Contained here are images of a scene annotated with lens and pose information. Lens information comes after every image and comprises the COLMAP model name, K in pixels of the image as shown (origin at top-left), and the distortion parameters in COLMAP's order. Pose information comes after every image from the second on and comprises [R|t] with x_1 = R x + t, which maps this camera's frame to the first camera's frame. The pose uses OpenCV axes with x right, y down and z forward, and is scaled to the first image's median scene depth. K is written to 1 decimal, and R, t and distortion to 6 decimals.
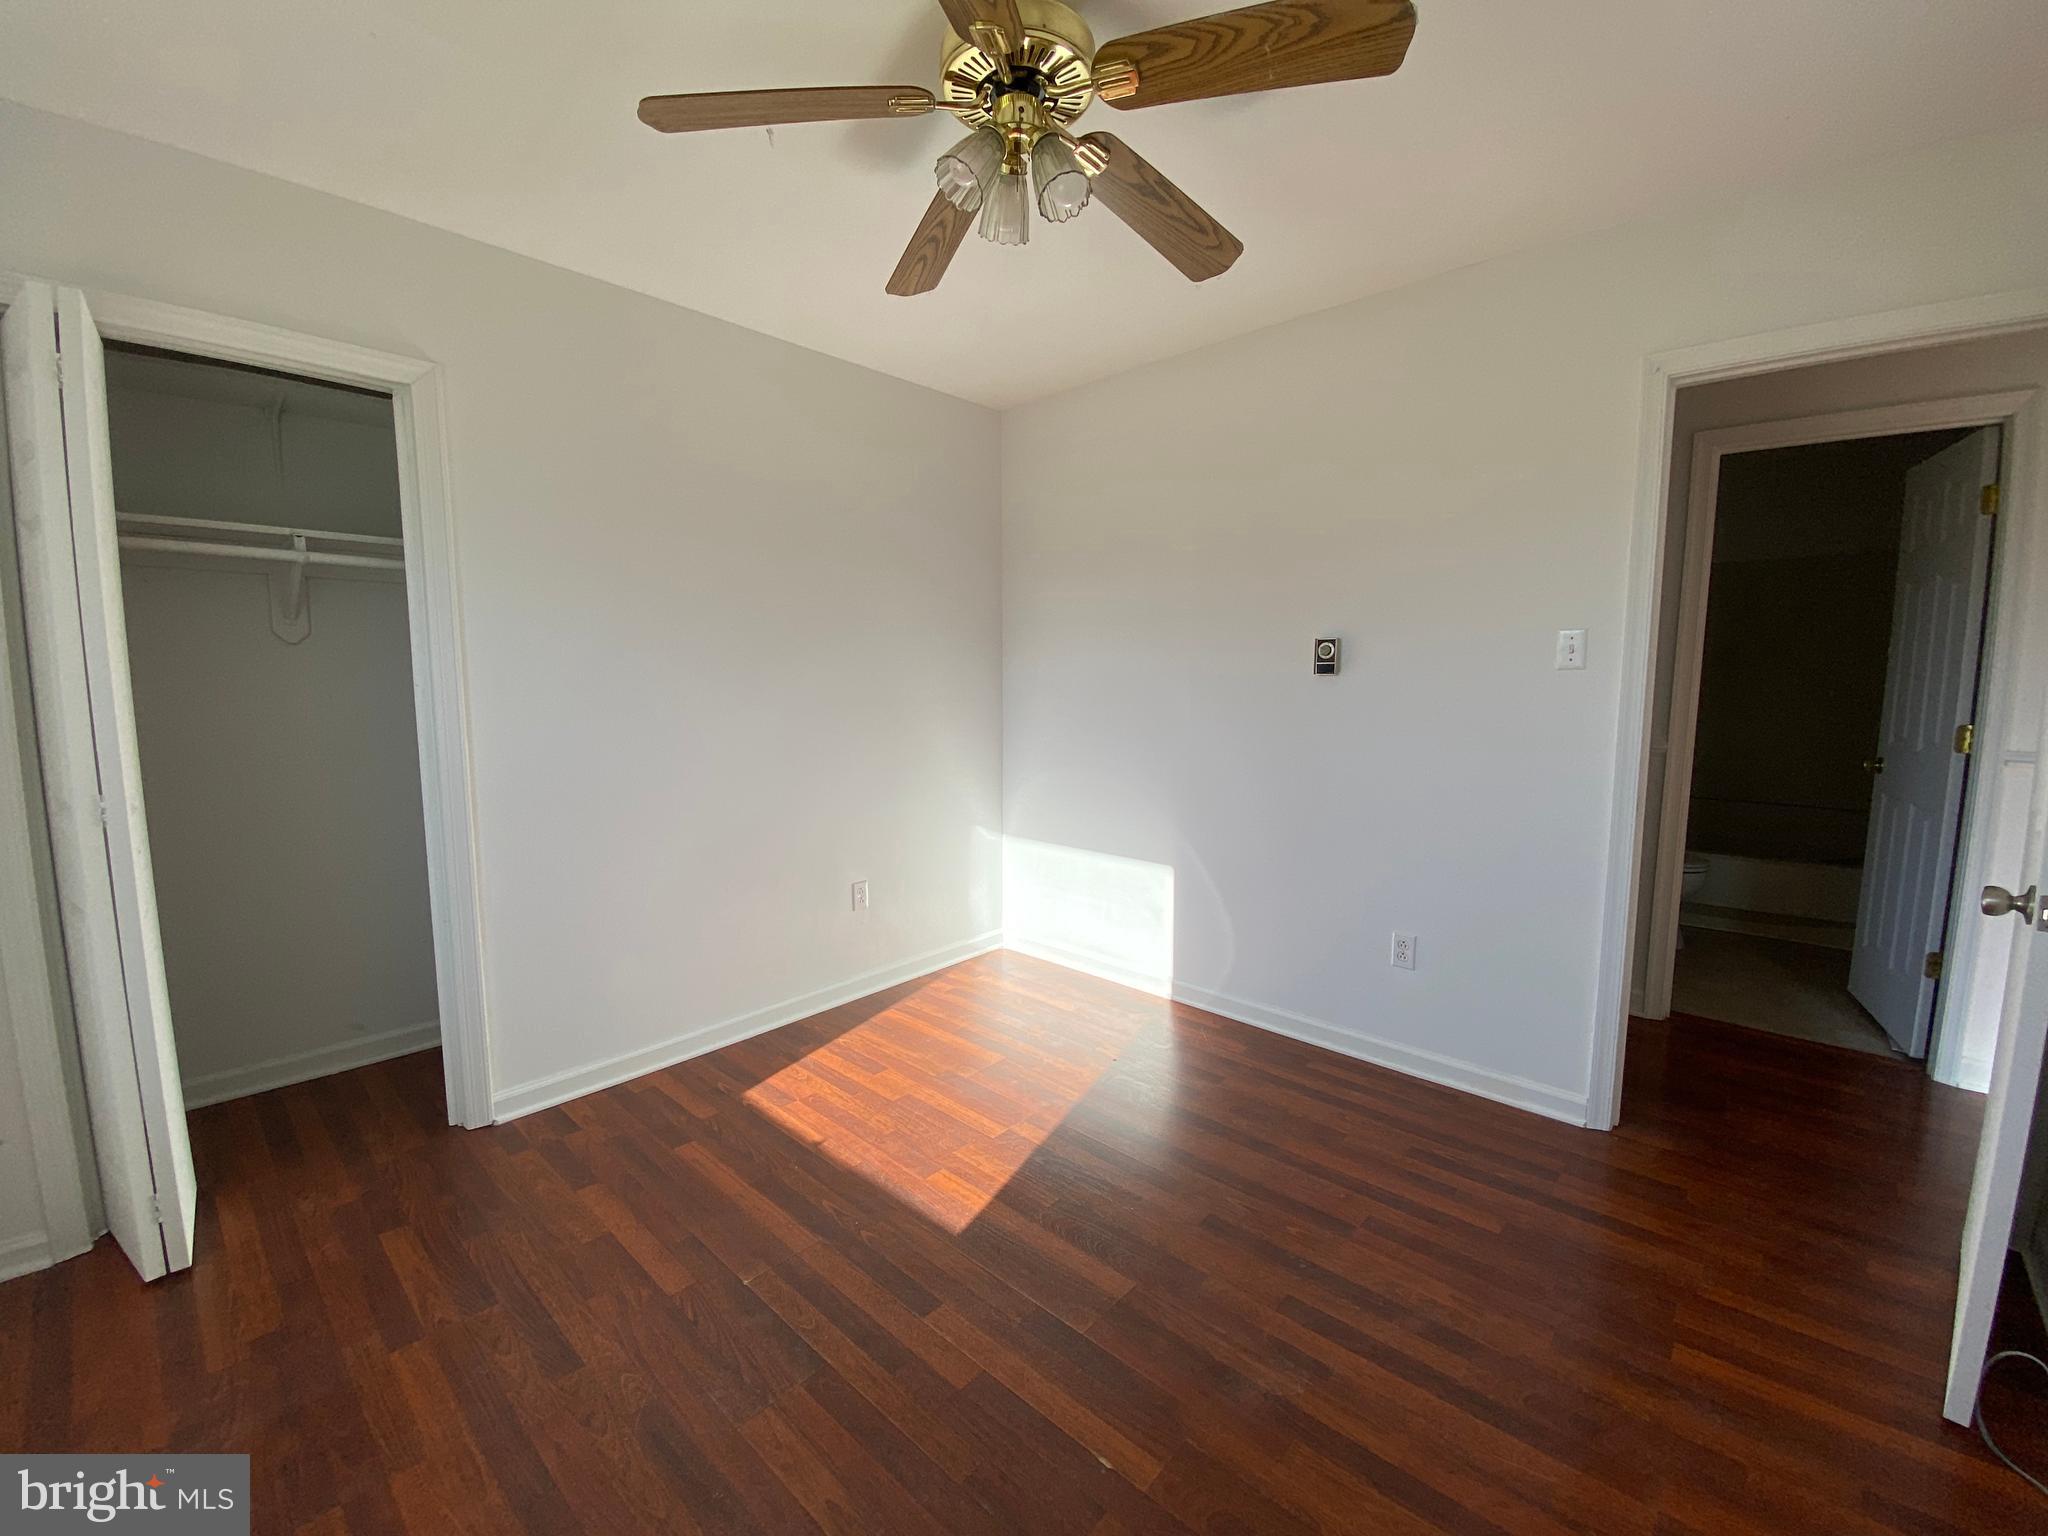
lens RADIAL K [[836.0, 0, 1015.4], [0, 836.0, 761.0], [0, 0, 1]] dist [0.034984, -0.025409]
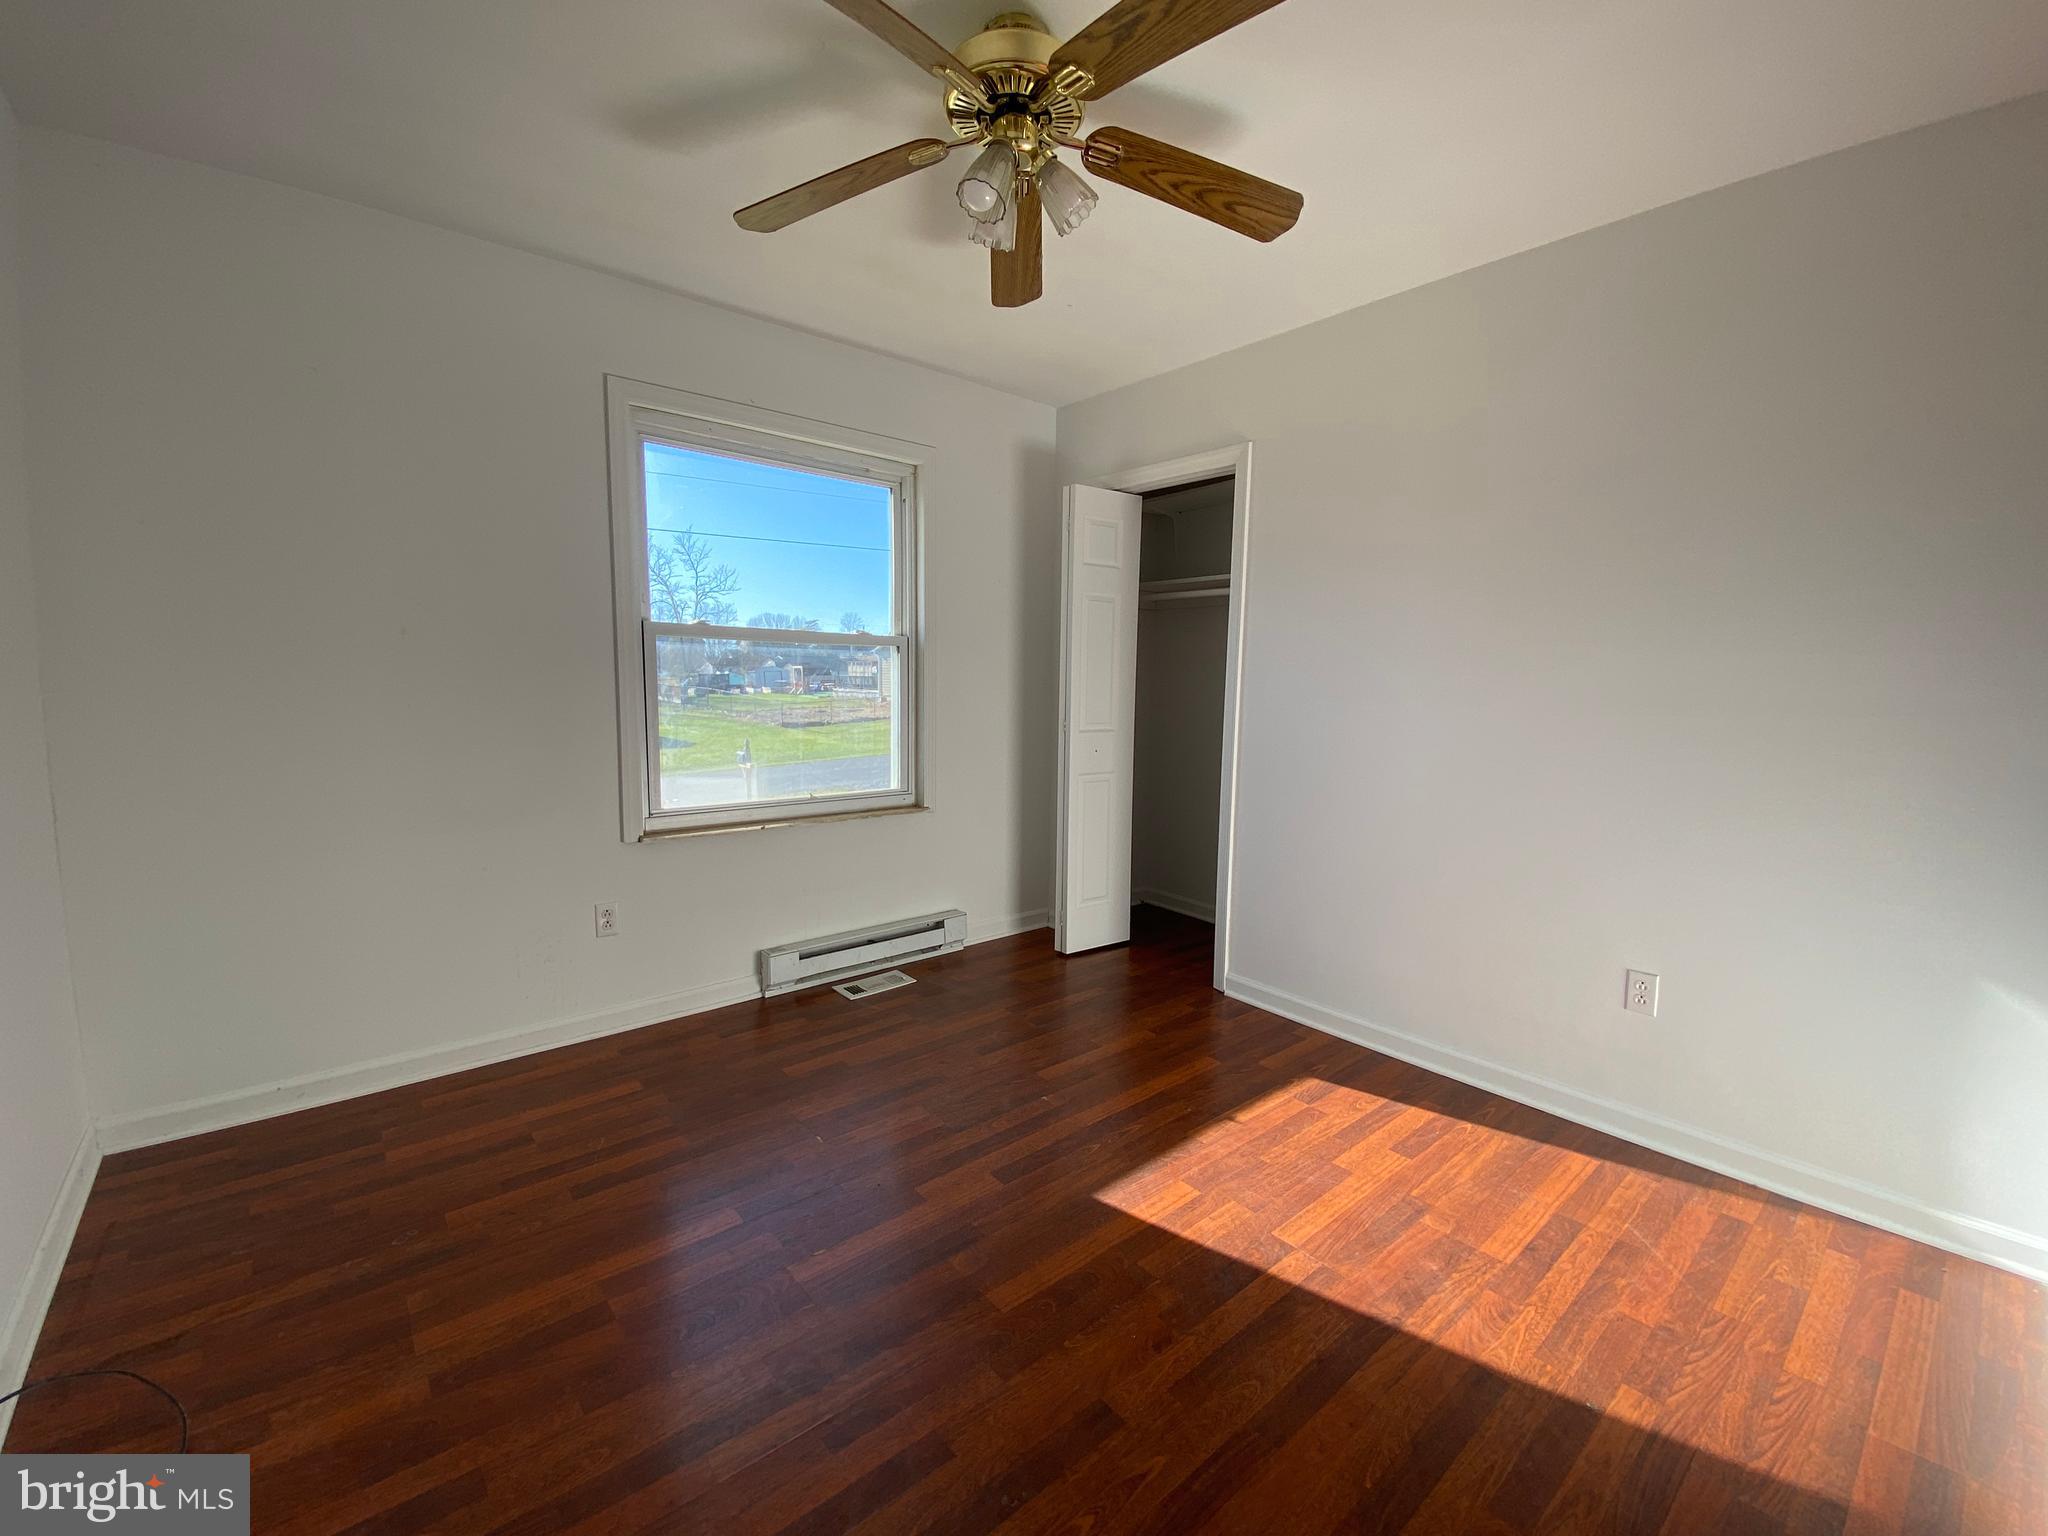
lens RADIAL K [[836.0, 0, 1015.4], [0, 836.0, 761.0], [0, 0, 1]] dist [0.034984, -0.025409]
pose [[-0.131421, 0.091075, -0.987134, 0.698018], [-0.121193, 0.986825, 0.107181, -0.044727], [0.983891, 0.133720, -0.118652, 0.739030]]
